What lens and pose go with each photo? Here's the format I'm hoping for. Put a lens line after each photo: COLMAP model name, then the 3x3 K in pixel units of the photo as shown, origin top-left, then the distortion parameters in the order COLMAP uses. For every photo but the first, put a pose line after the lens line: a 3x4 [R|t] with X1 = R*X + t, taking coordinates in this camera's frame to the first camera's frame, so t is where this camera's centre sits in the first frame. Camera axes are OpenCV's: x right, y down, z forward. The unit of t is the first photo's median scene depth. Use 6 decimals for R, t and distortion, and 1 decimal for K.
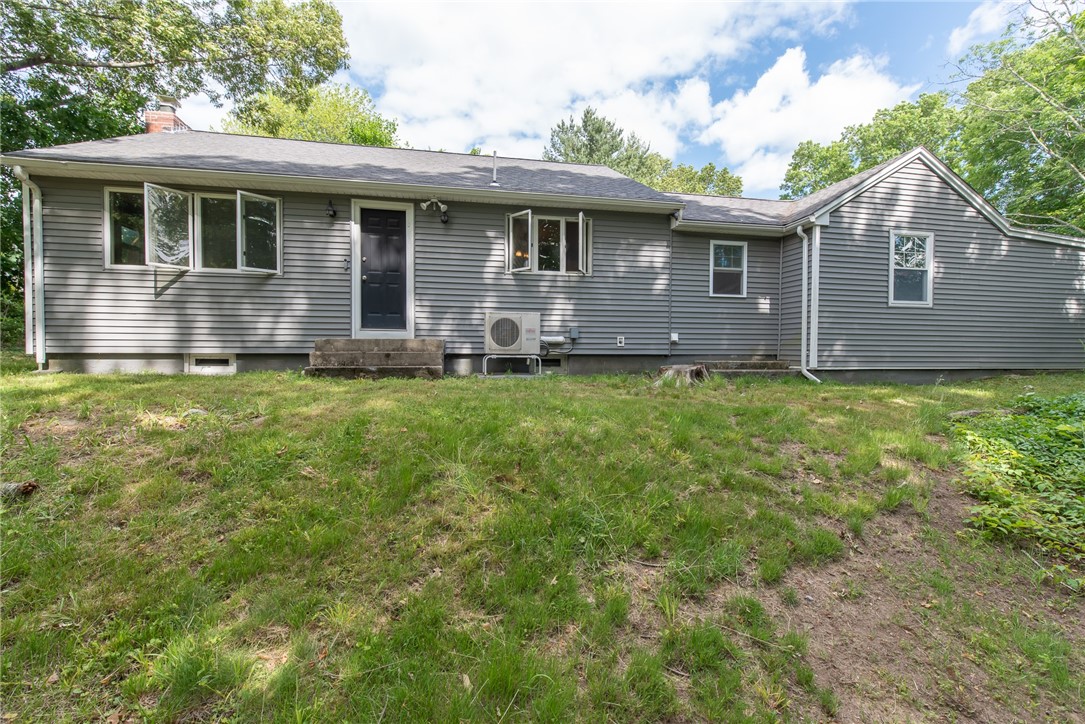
lens RADIAL K [[471.7, 0, 542.5], [0, 471.7, 362.0], [0, 0, 1]] dist [0.000613, 0.000114]
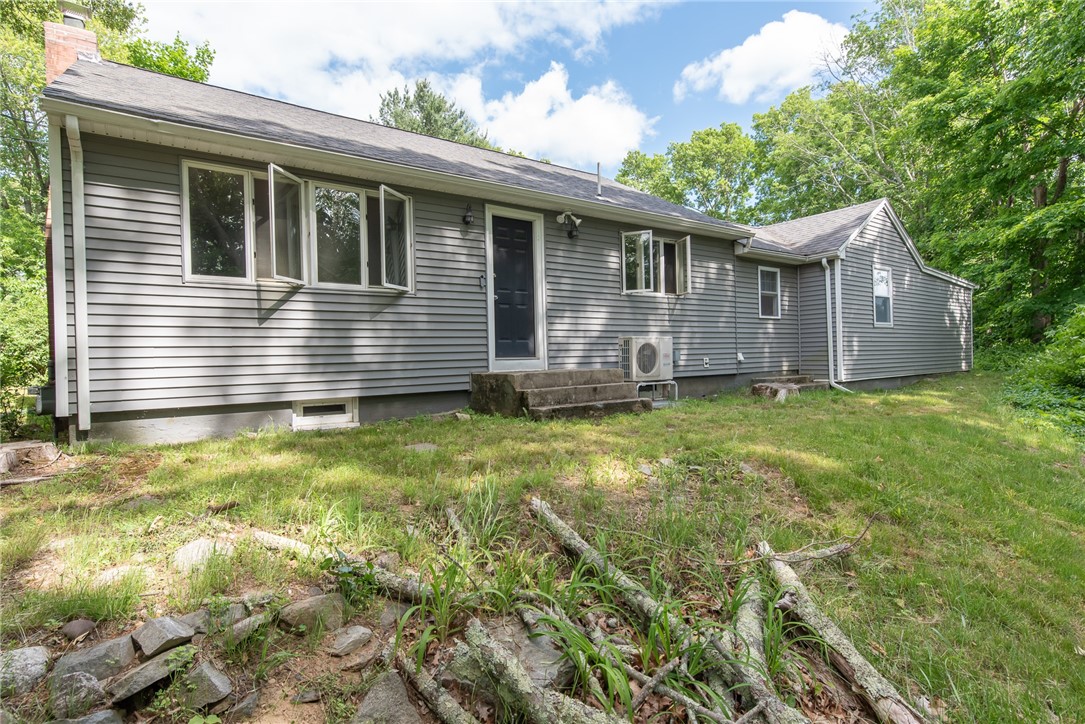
lens RADIAL K [[567.3, 0, 542.5], [0, 567.3, 362.0], [0, 0, 1]] dist [0.001431, 0.000443]
pose [[0.902299, -0.031372, 0.429969, -0.733059], [0.042175, 0.998988, -0.015614, -0.044198], [-0.429044, 0.032222, 0.902709, 0.054806]]
